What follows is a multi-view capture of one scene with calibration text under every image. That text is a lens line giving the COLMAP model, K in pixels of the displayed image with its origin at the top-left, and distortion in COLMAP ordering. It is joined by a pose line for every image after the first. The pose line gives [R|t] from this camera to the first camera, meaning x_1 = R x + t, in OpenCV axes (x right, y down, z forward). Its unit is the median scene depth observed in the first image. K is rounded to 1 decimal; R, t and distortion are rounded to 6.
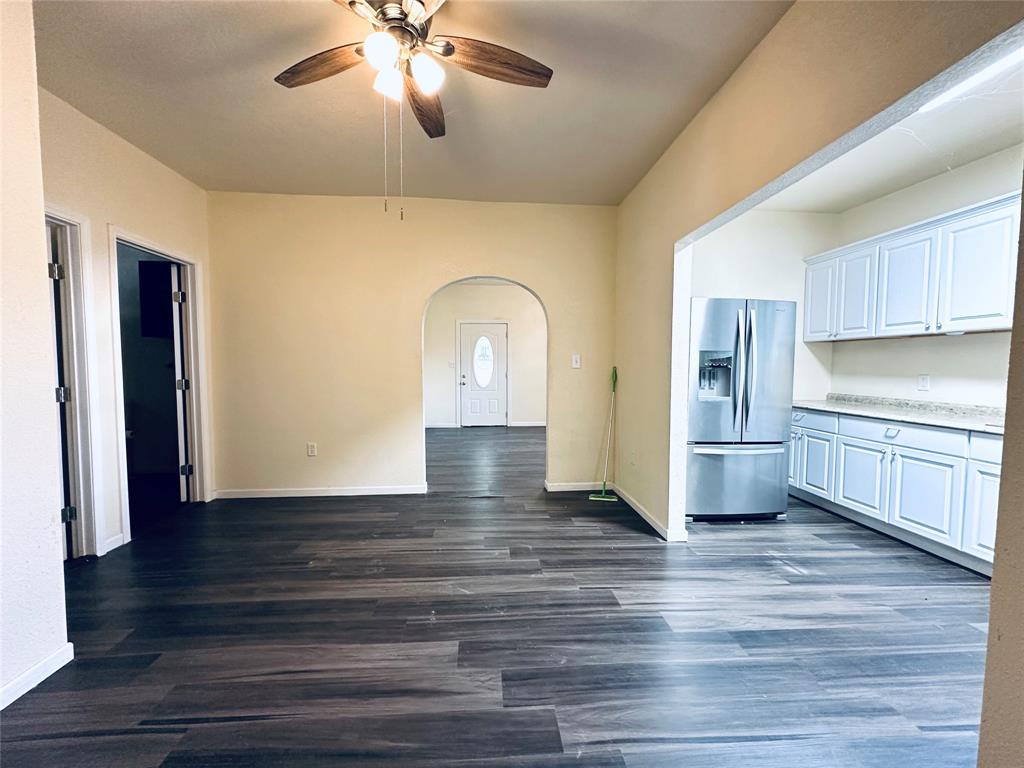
lens RADIAL K [[408.1, 0, 511.0], [0, 408.1, 386.2], [0, 0, 1]] dist [-0.008523, 0.000971]
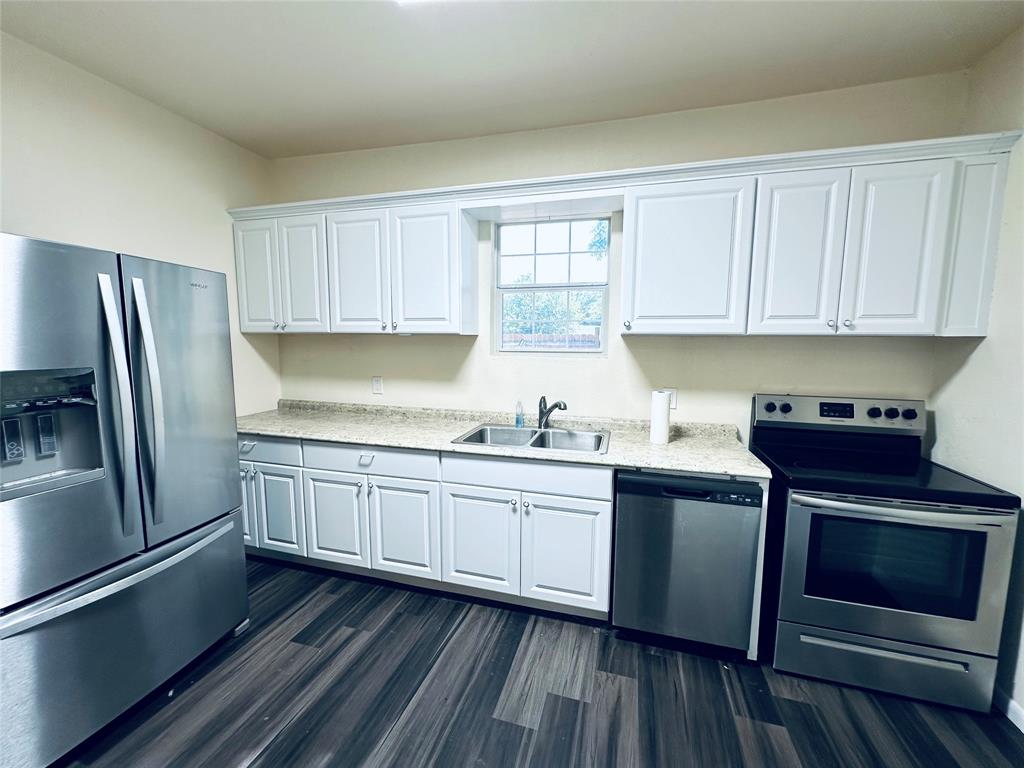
lens RADIAL K [[408.1, 0, 510.8], [0, 408.1, 384.2], [0, 0, 1]] dist [-0.008523, 0.000971]
pose [[0.350086, -0.109782, 0.930262, 0.307666], [0.046767, 0.993918, 0.099695, -0.096325], [-0.935549, 0.008604, 0.353091, 0.443277]]
